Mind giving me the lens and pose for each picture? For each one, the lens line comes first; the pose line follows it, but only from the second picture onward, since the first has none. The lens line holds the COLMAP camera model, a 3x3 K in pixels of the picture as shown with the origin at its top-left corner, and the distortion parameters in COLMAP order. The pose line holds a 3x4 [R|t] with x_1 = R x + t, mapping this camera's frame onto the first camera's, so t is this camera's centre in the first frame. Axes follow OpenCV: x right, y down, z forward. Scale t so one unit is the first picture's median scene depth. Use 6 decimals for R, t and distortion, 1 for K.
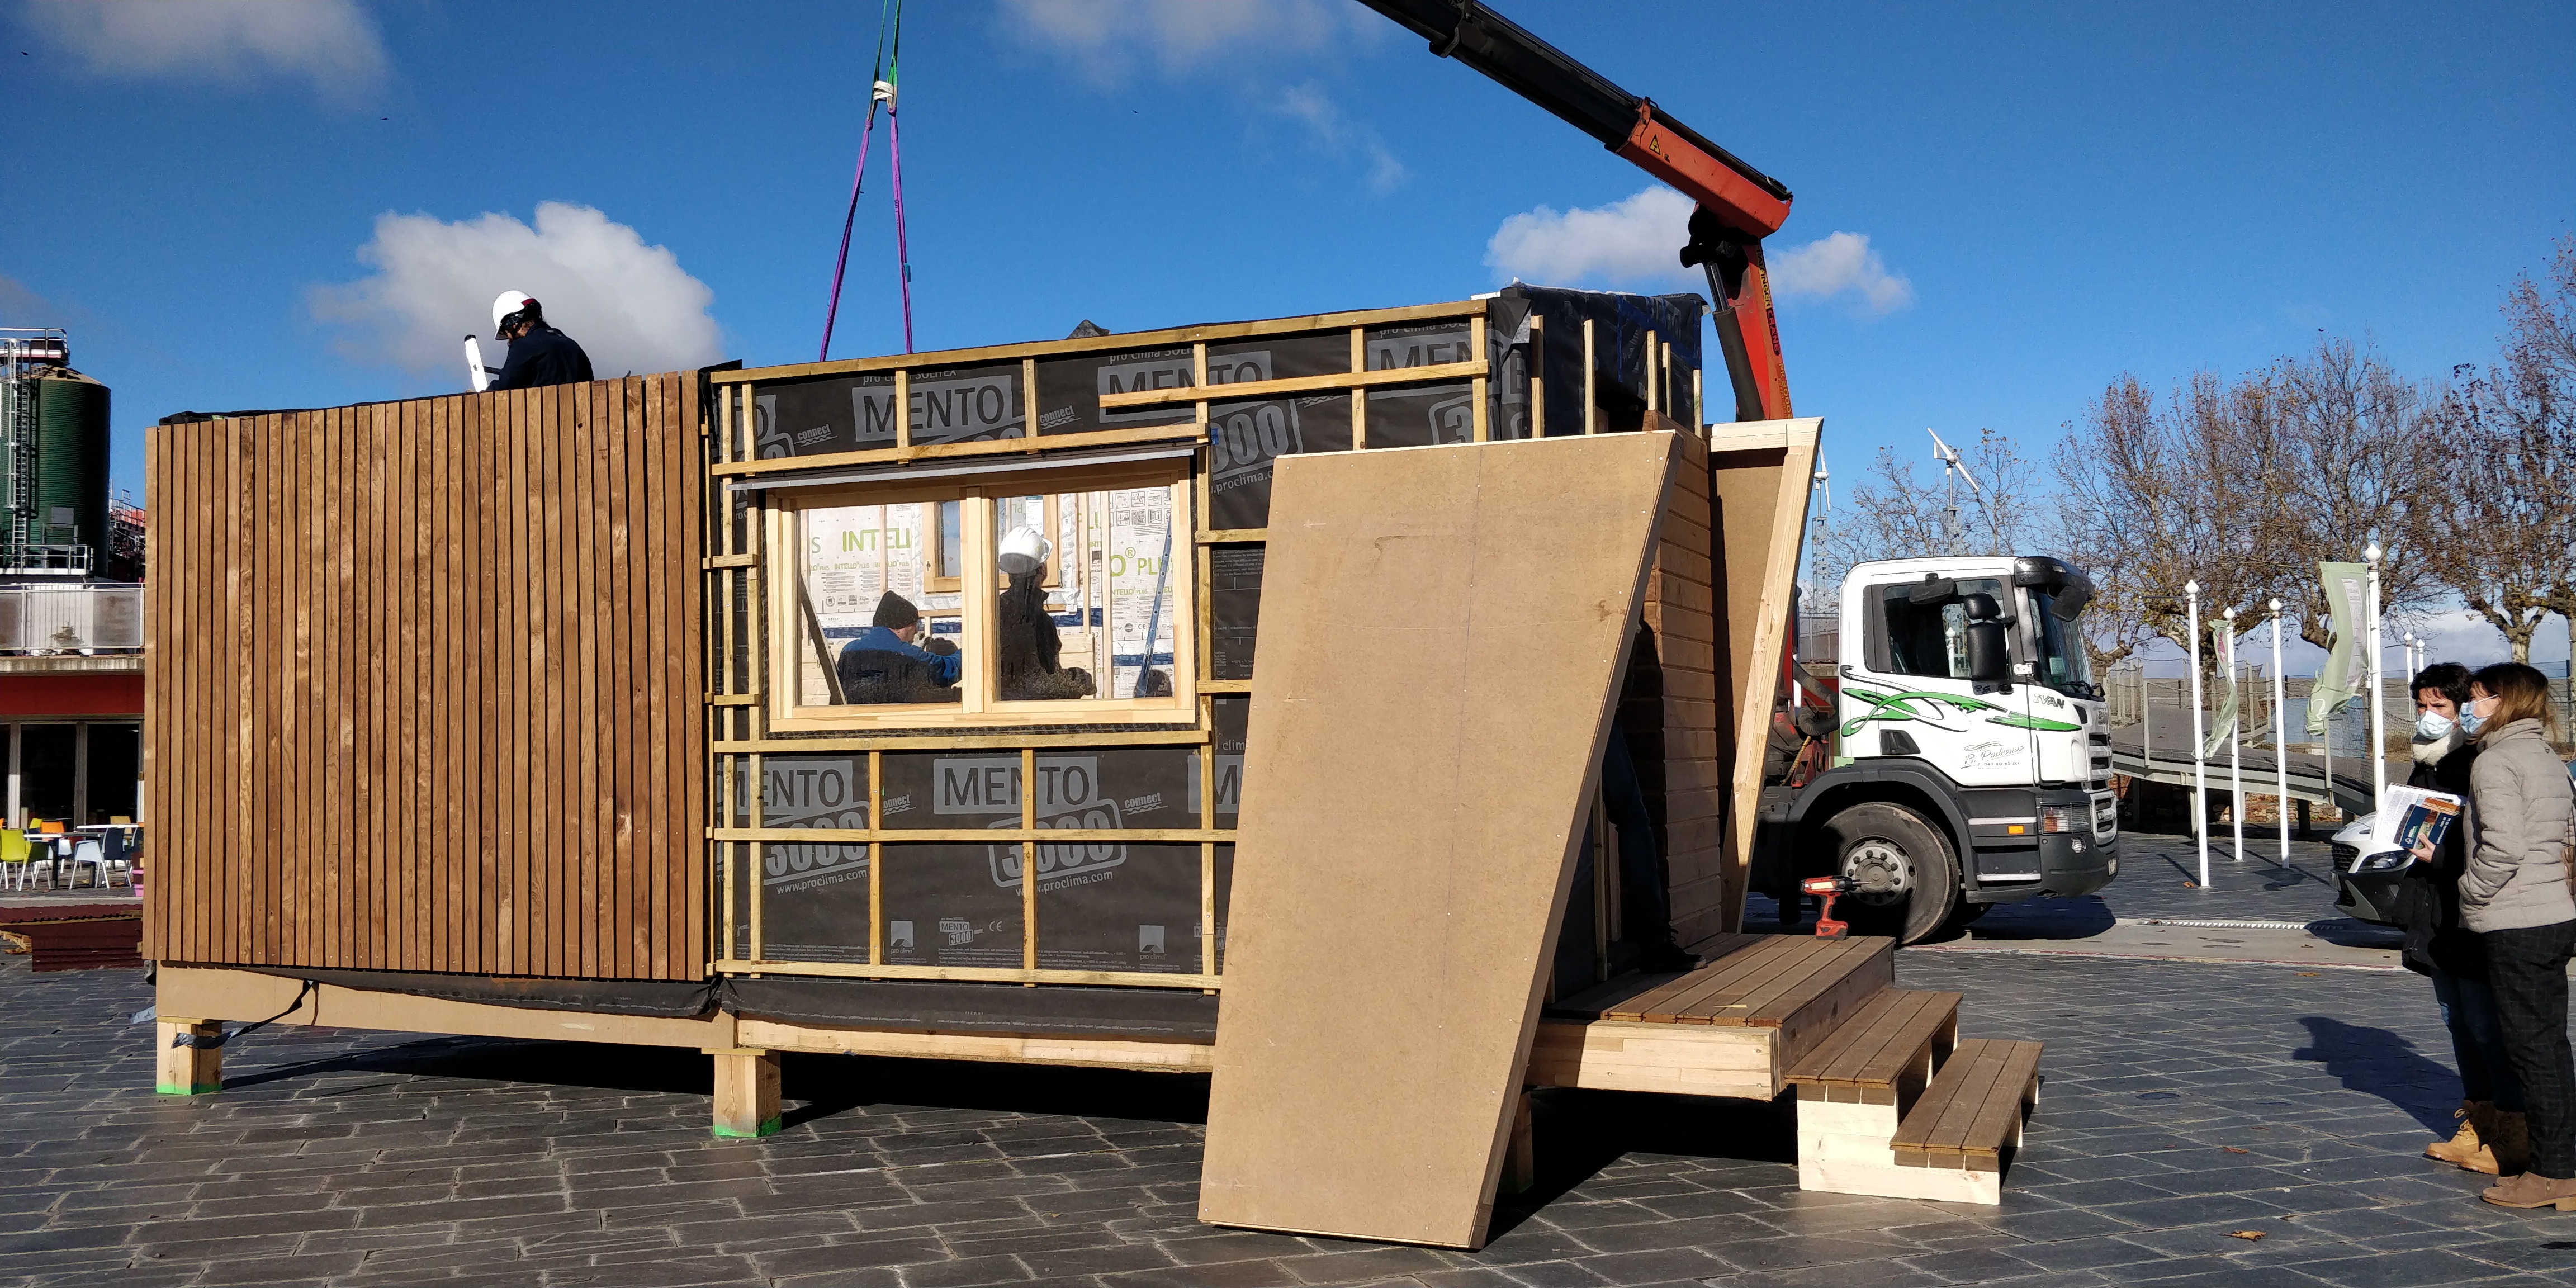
lens RADIAL K [[2104.4, 0, 1289.8], [0, 2104.4, 673.2], [0, 0, 1]] dist [0.117999, -0.187966]
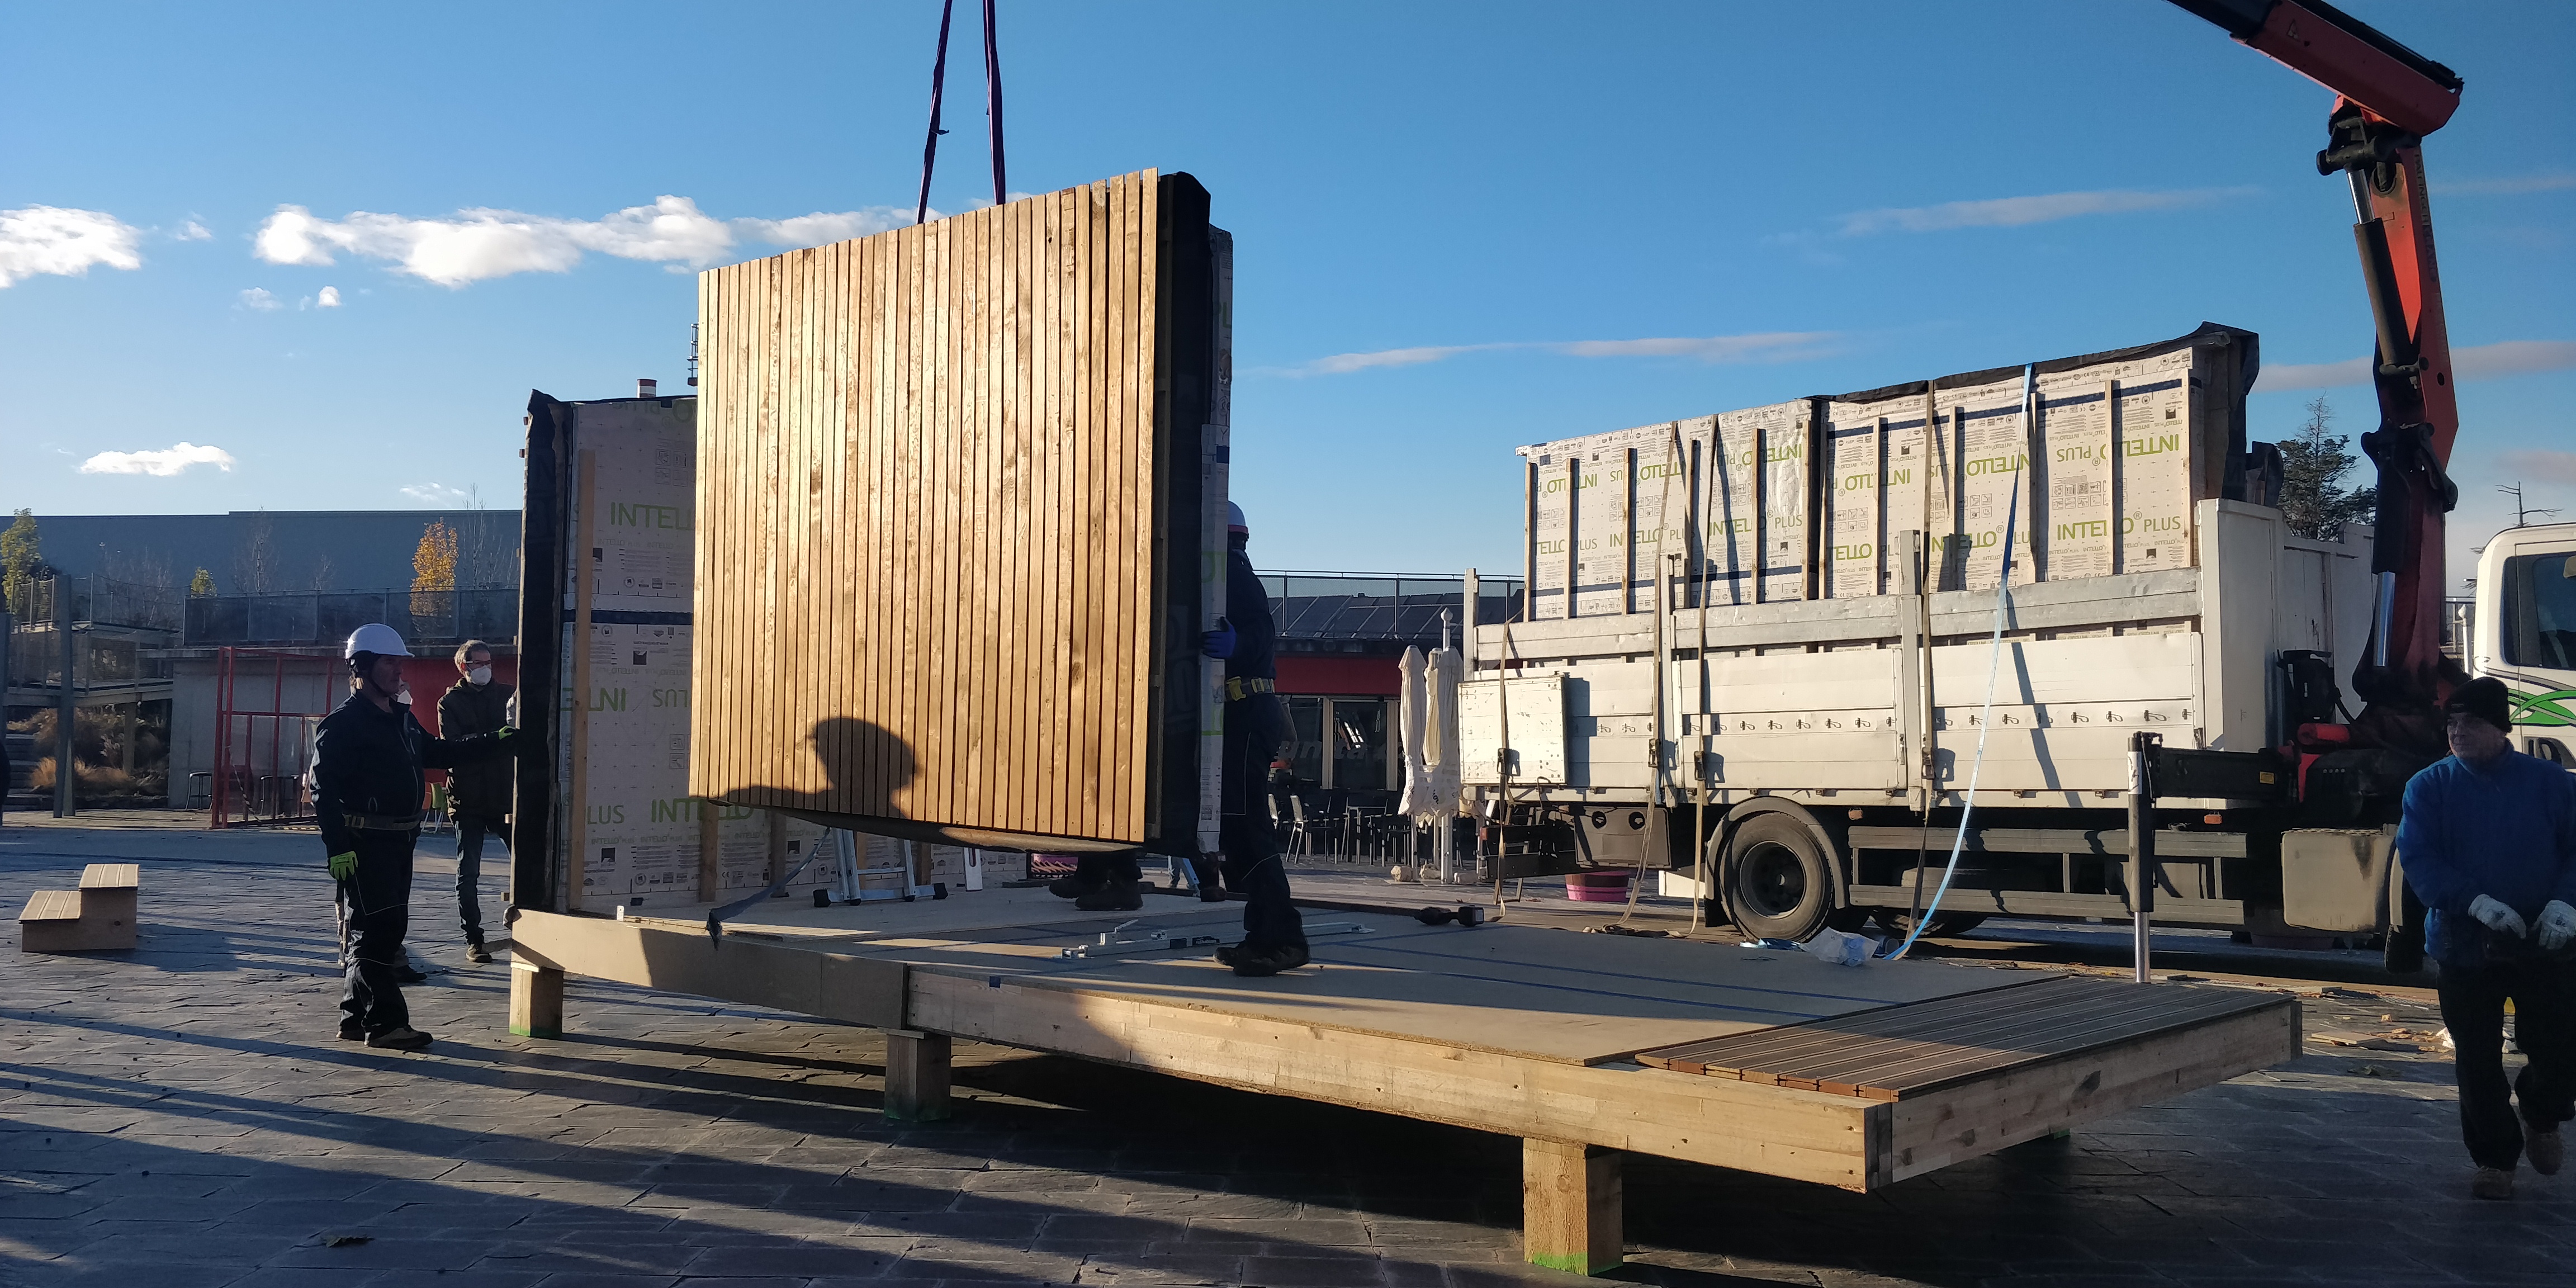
lens RADIAL K [[2120.2, 0, 1282.6], [0, 2120.2, 674.8], [0, 0, 1]] dist [0.062792, -0.076032]
pose [[0.935882, 0.011949, -0.352112, 0.236642], [-0.010600, 0.999927, 0.005759, 0.006446], [0.352155, -0.001657, 0.935940, 0.149542]]
